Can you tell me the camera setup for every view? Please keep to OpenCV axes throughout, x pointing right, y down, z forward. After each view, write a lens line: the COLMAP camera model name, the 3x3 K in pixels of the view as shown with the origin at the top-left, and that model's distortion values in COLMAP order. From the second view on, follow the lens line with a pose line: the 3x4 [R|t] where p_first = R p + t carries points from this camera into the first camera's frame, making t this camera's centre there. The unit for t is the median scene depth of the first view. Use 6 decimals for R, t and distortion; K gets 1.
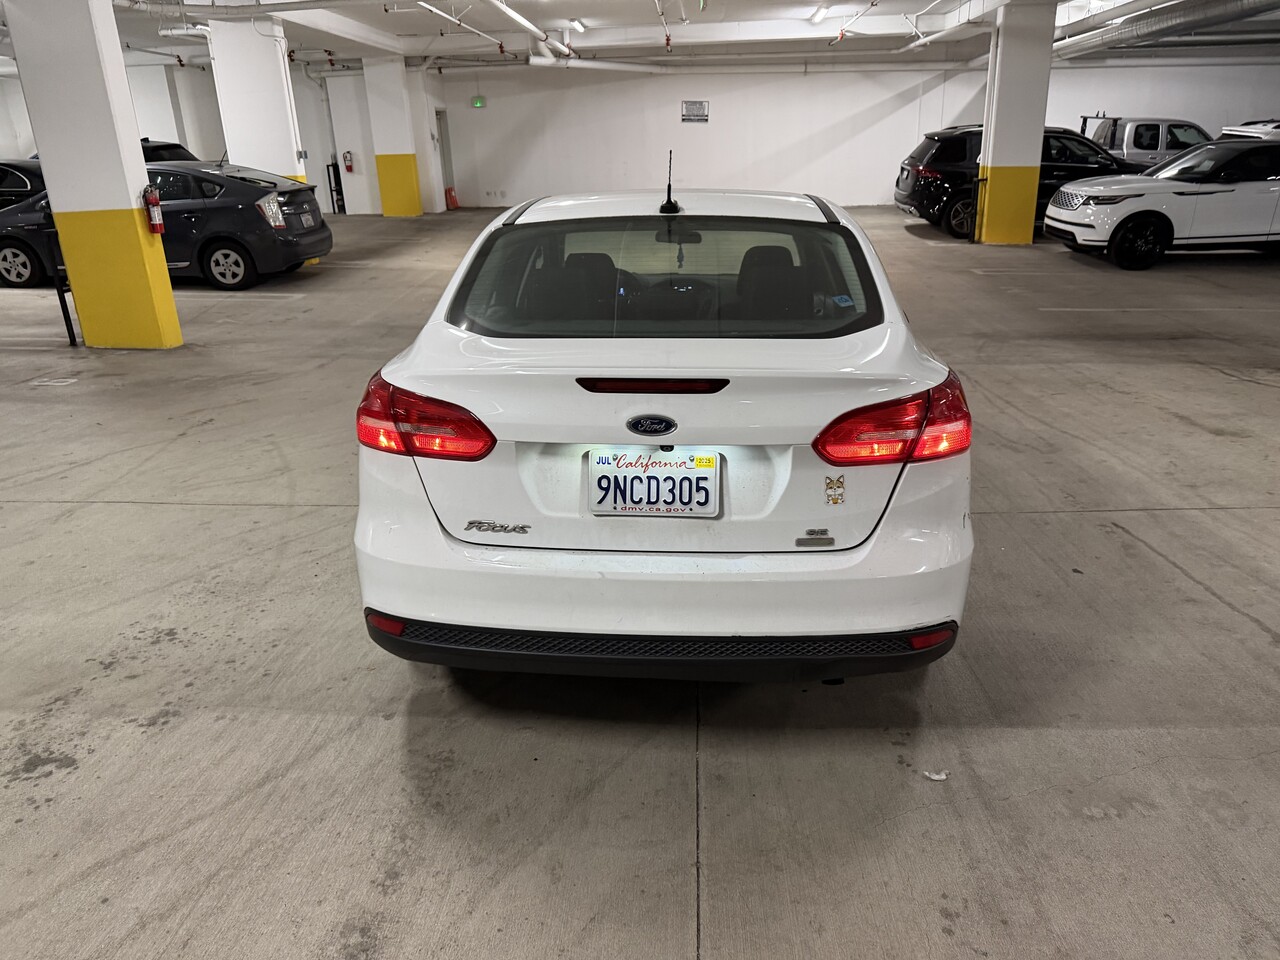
lens RADIAL K [[906.3, 0, 640.0], [0, 906.3, 480.0], [0, 0, 1]] dist [0.000962, 0.000053]
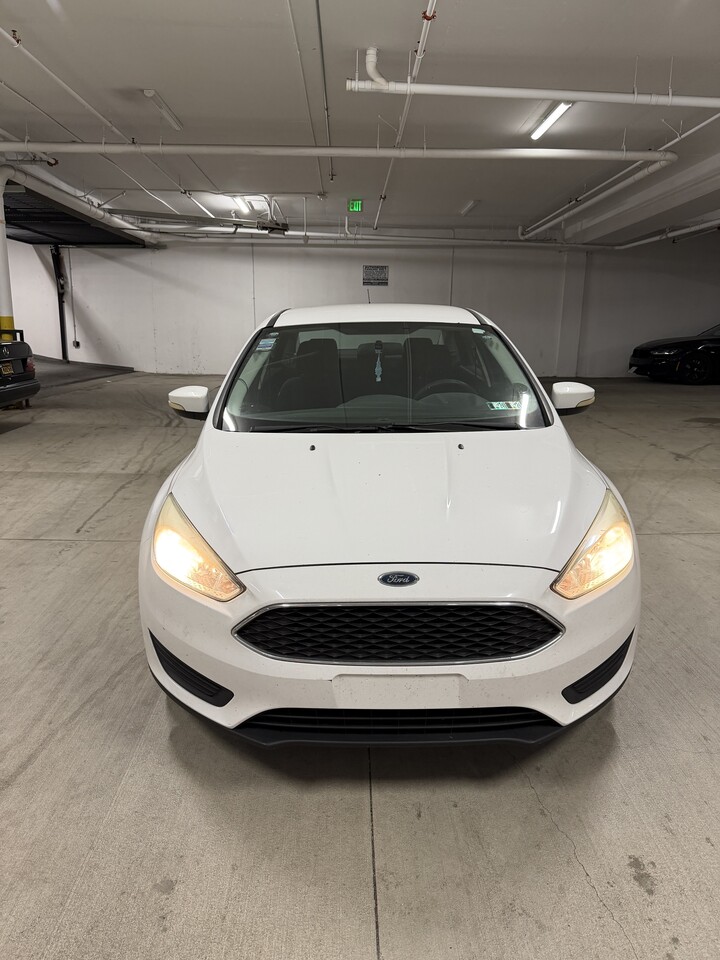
lens RADIAL K [[679.7, 0, 360.0], [0, 679.7, 480.0], [0, 0, 1]] dist [0.000962, 0.000053]
pose [[-0.996815, 0.029449, -0.074112, 0.146741], [-0.014536, 0.846658, 0.531938, -0.609295], [0.078413, 0.531321, -0.843534, 1.902617]]
